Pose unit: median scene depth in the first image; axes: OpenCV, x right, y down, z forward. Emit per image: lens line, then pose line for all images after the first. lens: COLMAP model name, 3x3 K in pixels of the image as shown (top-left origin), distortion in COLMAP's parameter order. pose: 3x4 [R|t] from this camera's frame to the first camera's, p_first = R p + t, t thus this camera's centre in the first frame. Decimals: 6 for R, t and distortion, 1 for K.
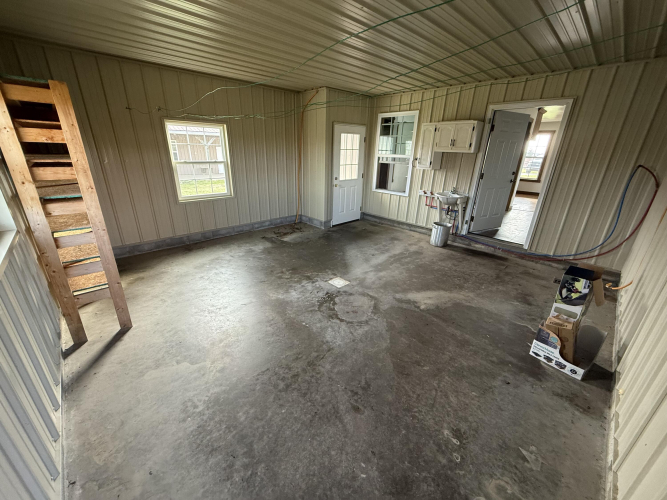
lens RADIAL K [[266.0, 0, 333.6], [0, 266.0, 249.7], [0, 0, 1]] dist [-0.001216, -0.000095]
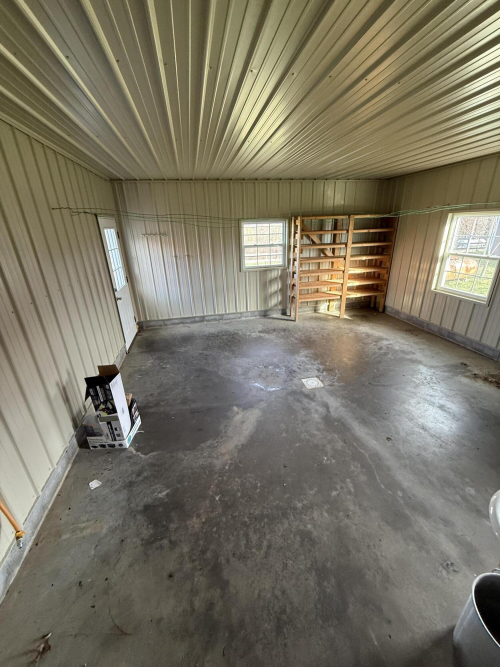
lens RADIAL K [[264.9, 0, 250.7], [0, 264.9, 331.7], [0, 0, 1]] dist [-0.000968, 0.000017]
pose [[-0.528276, 0.310359, -0.790317, 0.839211], [-0.283189, 0.813100, 0.508599, -0.456383], [0.800455, 0.492490, -0.341651, 1.039679]]
